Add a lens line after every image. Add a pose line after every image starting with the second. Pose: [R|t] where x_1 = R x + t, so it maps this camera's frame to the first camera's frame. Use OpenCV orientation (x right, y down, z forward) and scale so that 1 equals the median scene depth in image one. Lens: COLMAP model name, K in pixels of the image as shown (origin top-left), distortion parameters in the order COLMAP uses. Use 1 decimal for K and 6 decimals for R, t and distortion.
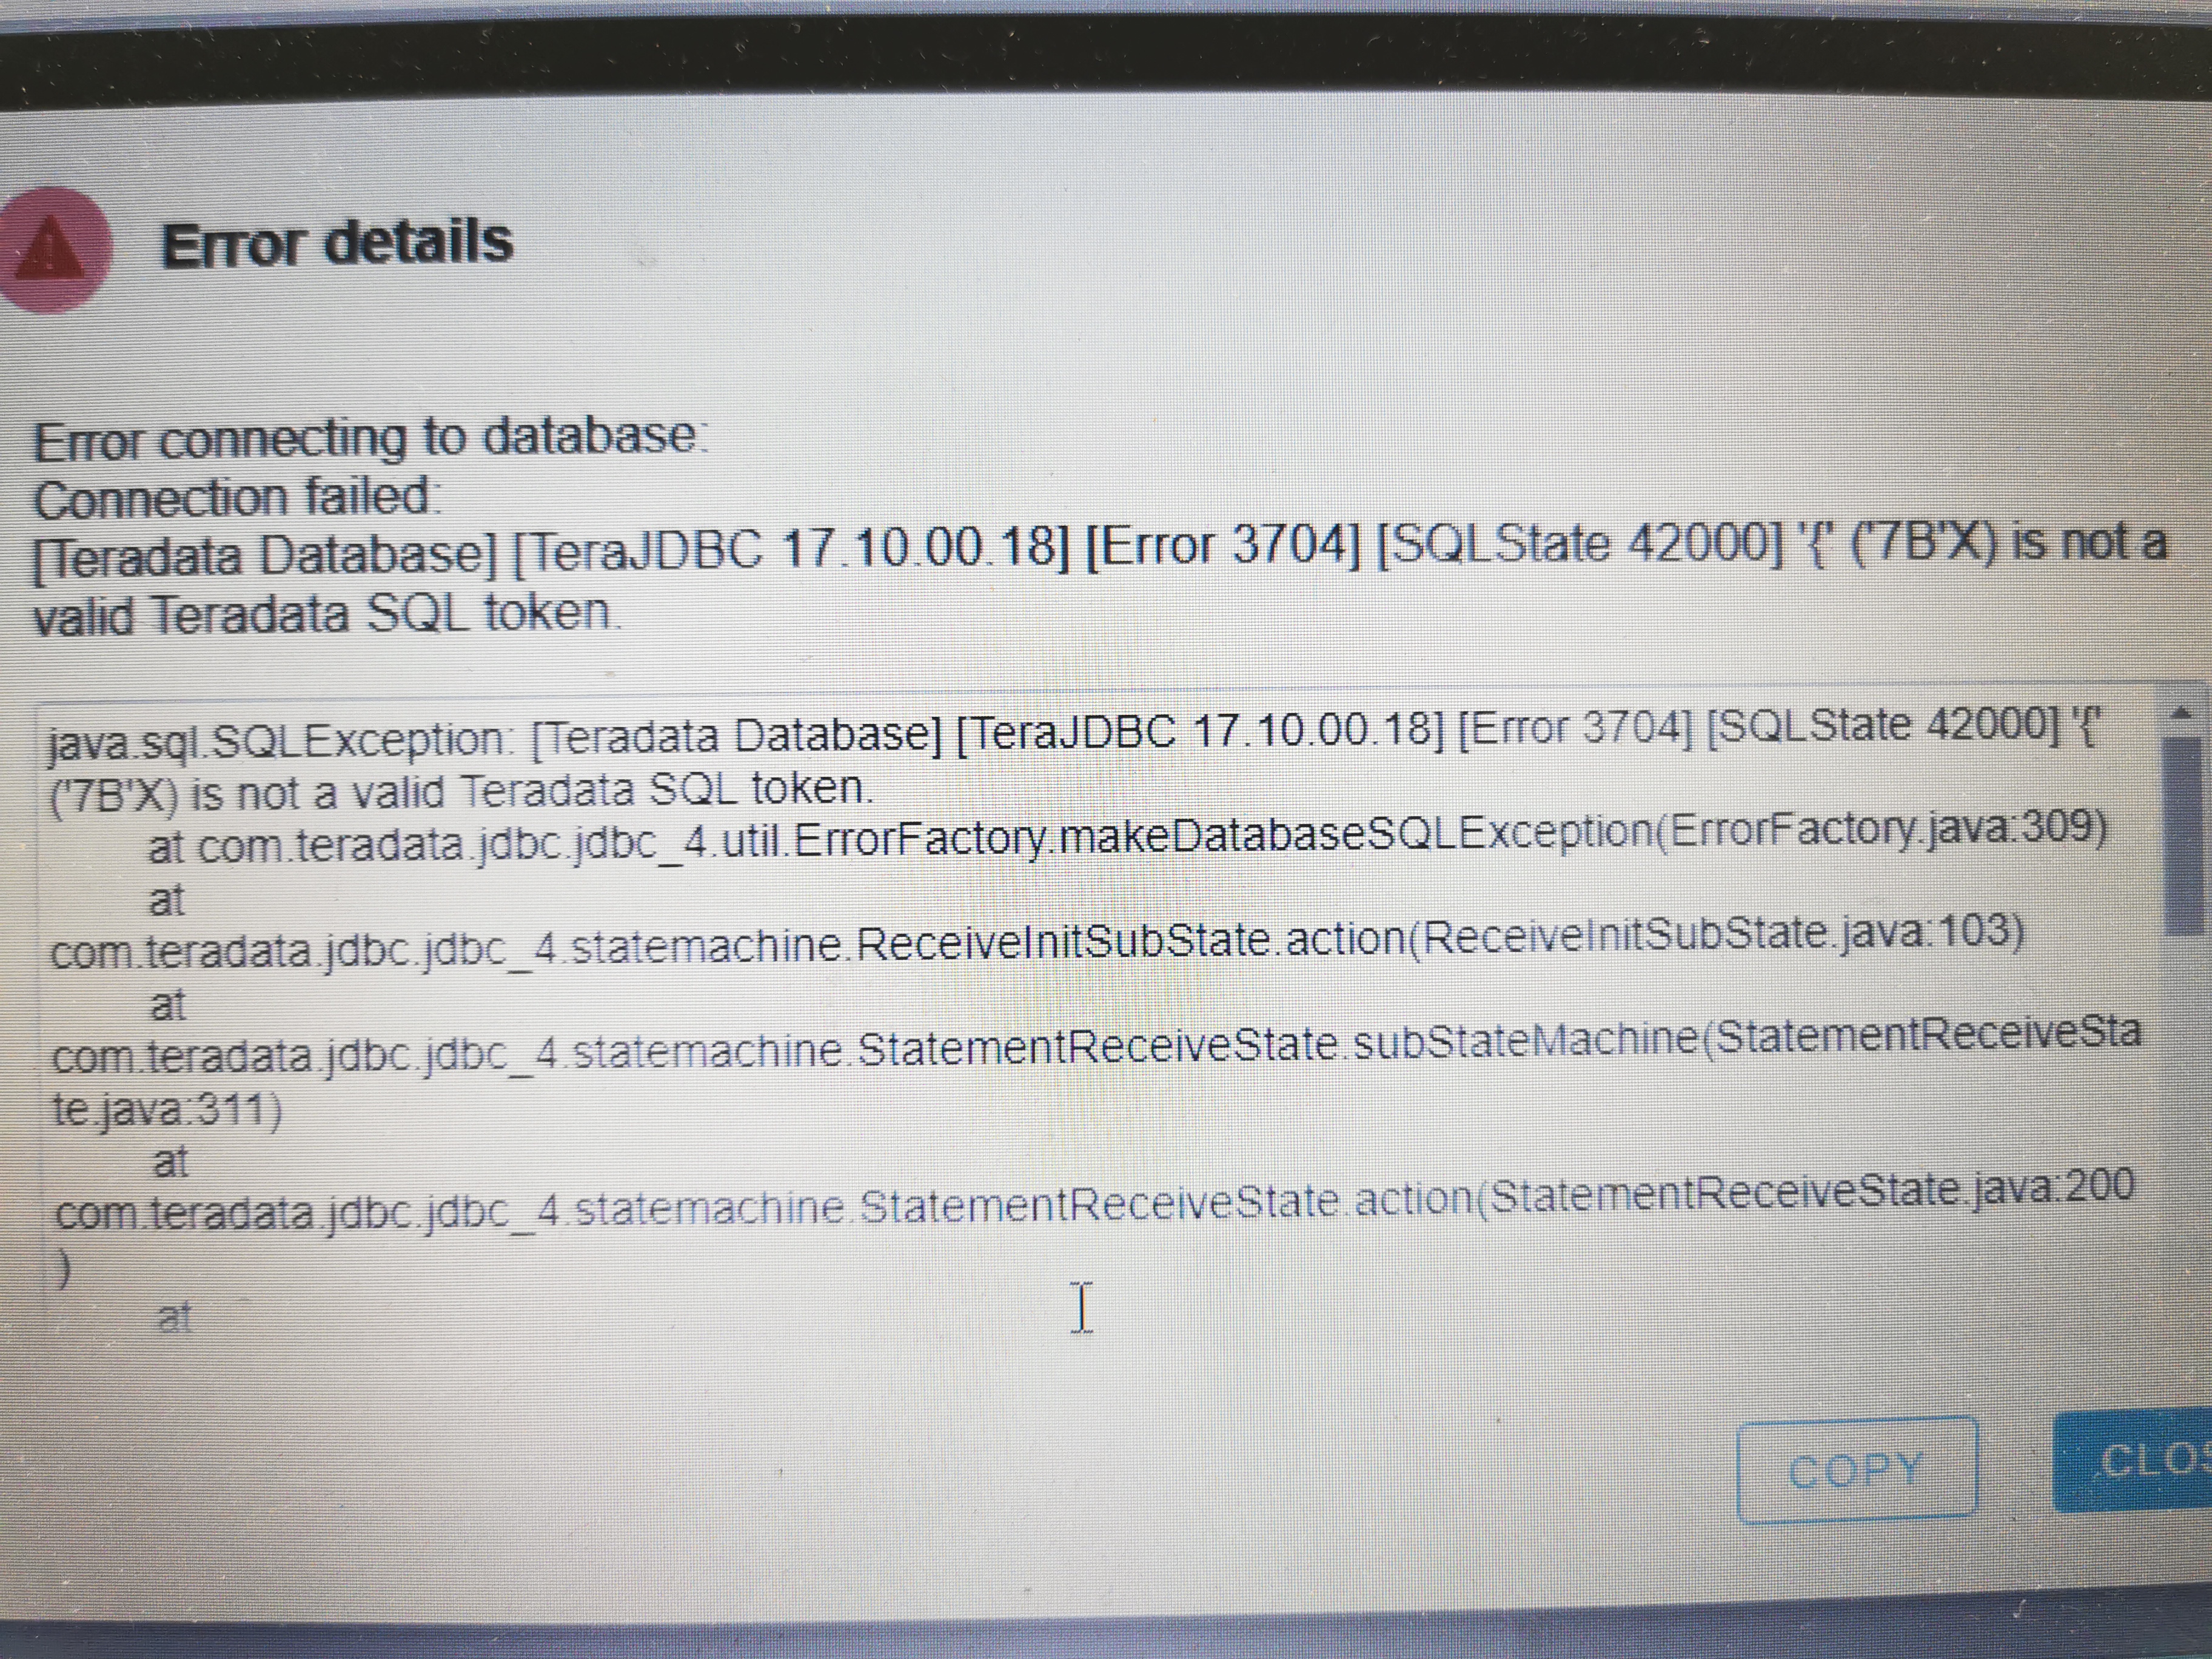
lens RADIAL K [[1744.8, 0, 1109.3], [0, 1744.8, 835.2], [0, 0, 1]] dist [-0.036222, -0.000787]
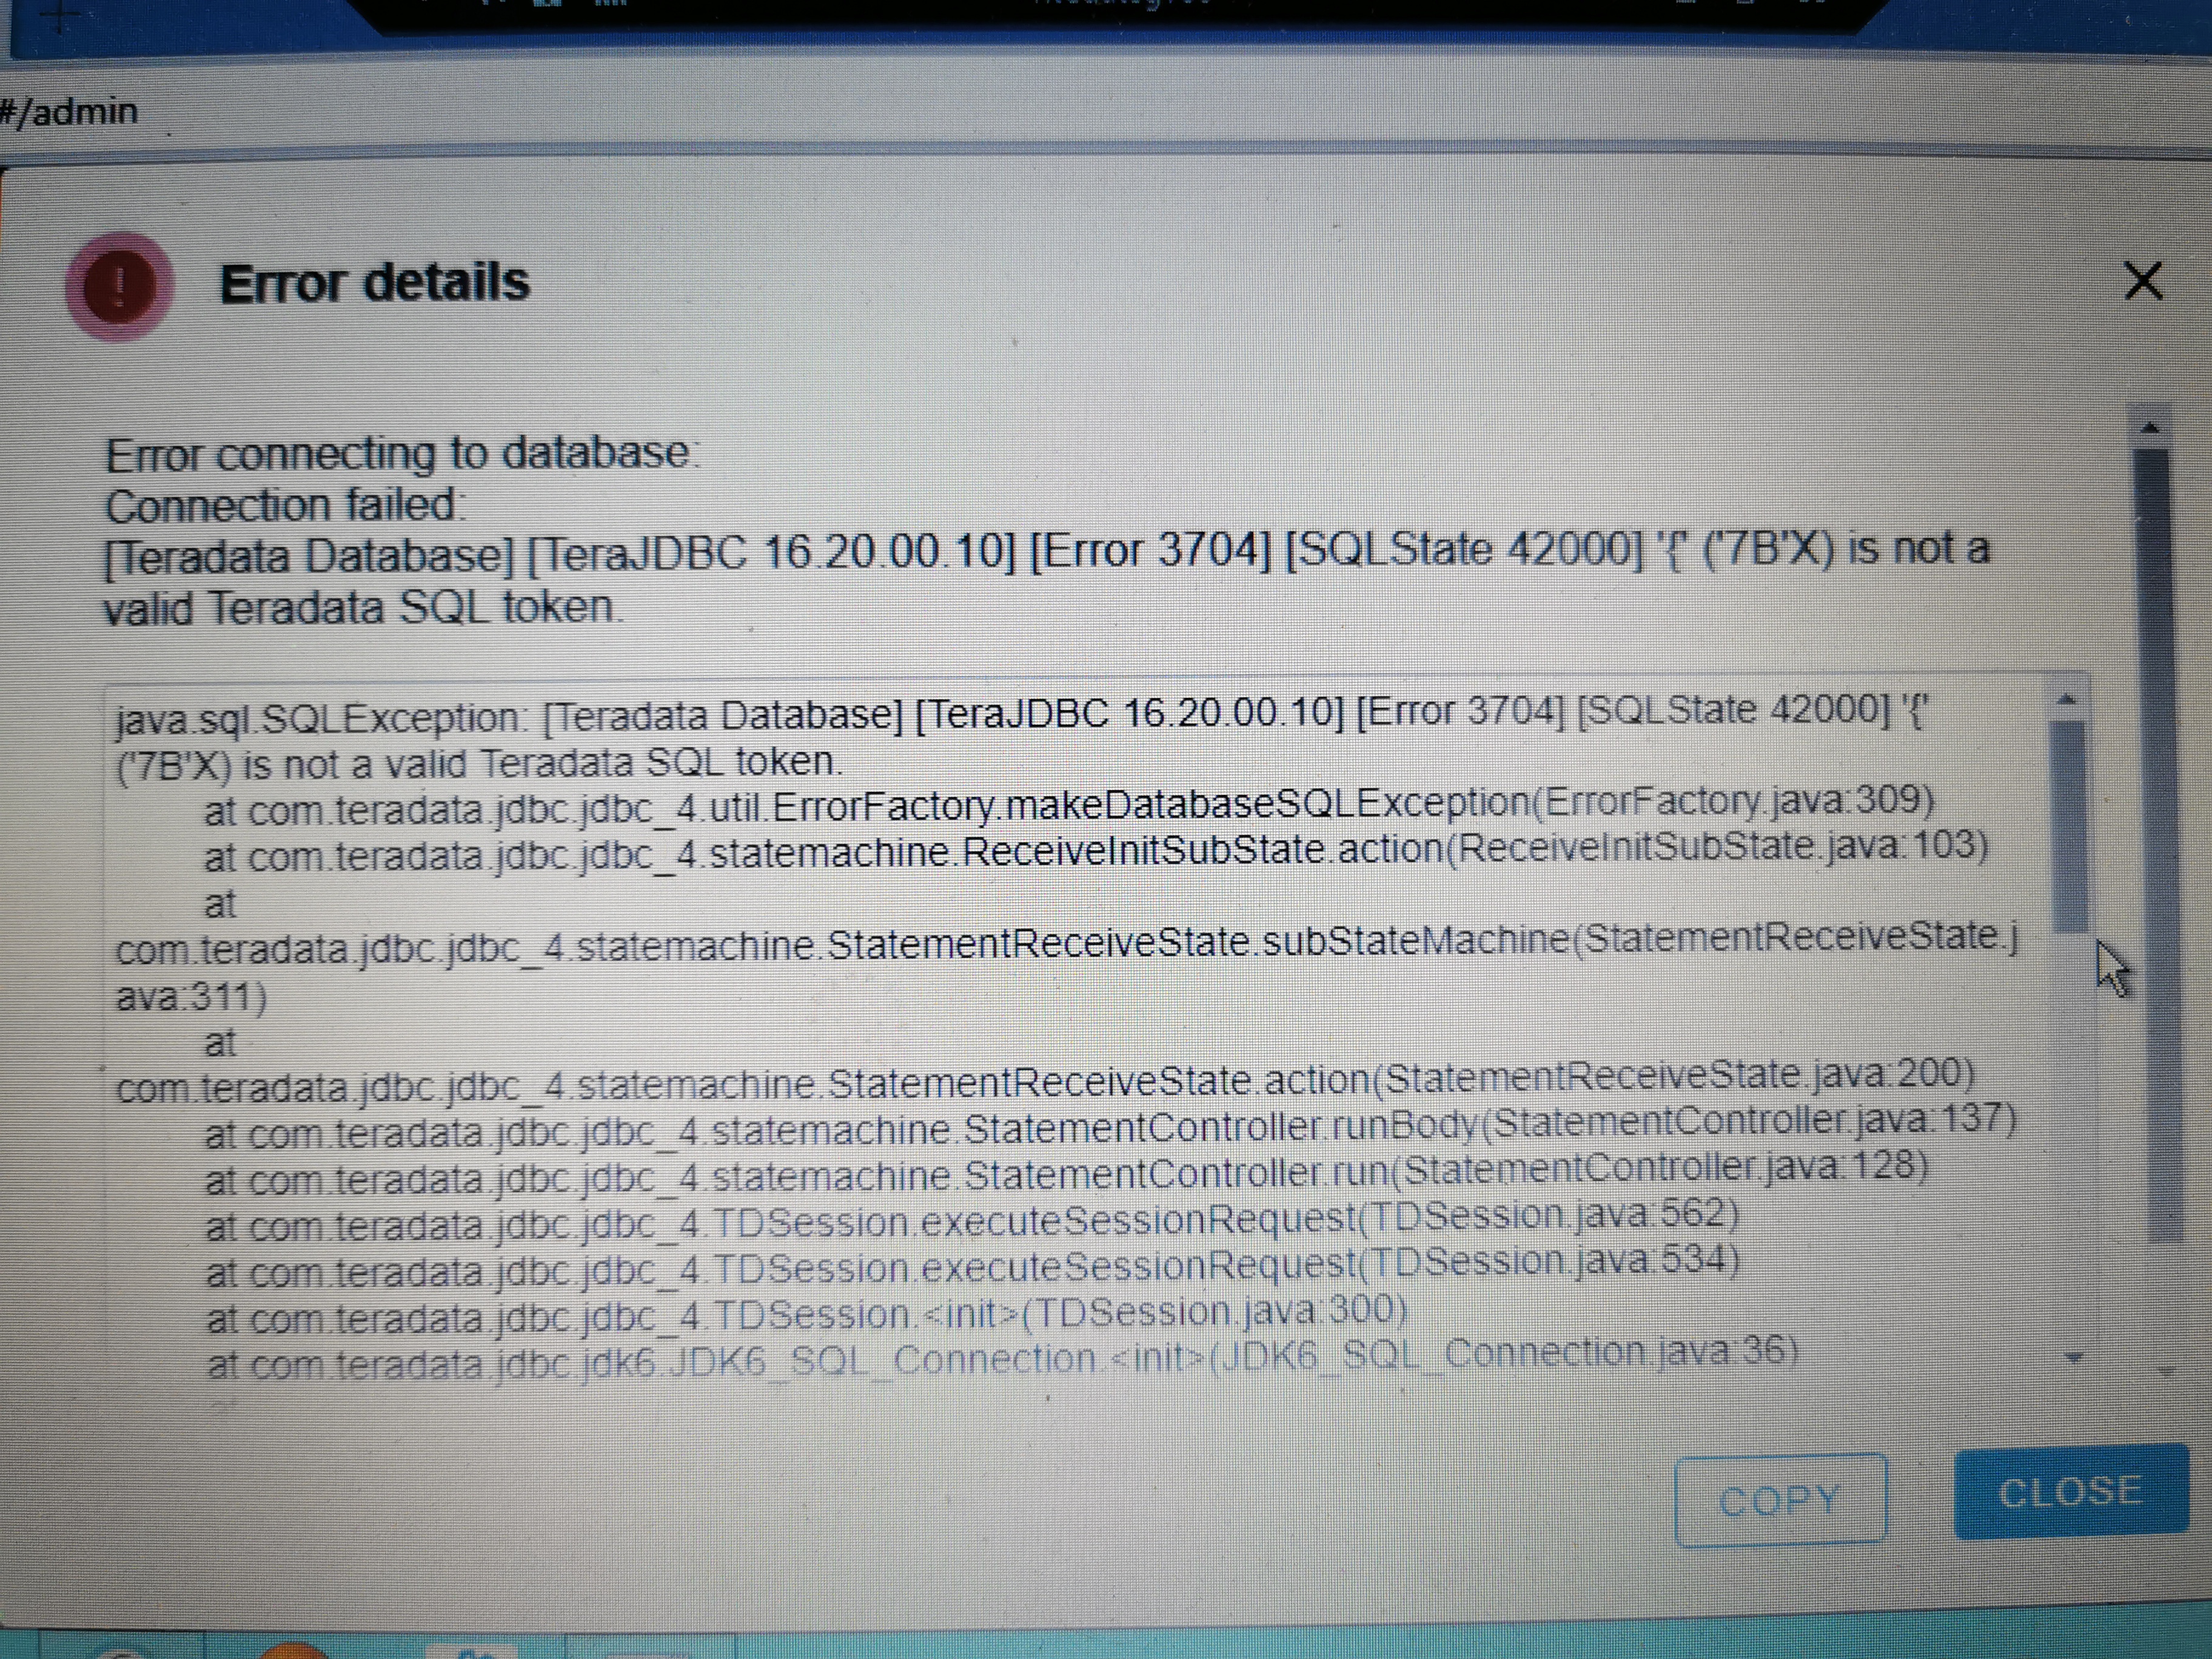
lens RADIAL K [[1744.8, 0, 1098.6], [0, 1744.8, 821.7], [0, 0, 1]] dist [-0.036222, -0.000787]
pose [[0.999662, 0.003417, 0.025760, 0.002653], [-0.003650, 0.999953, 0.009005, 0.001204], [-0.025728, -0.009096, 0.999628, -0.143932]]
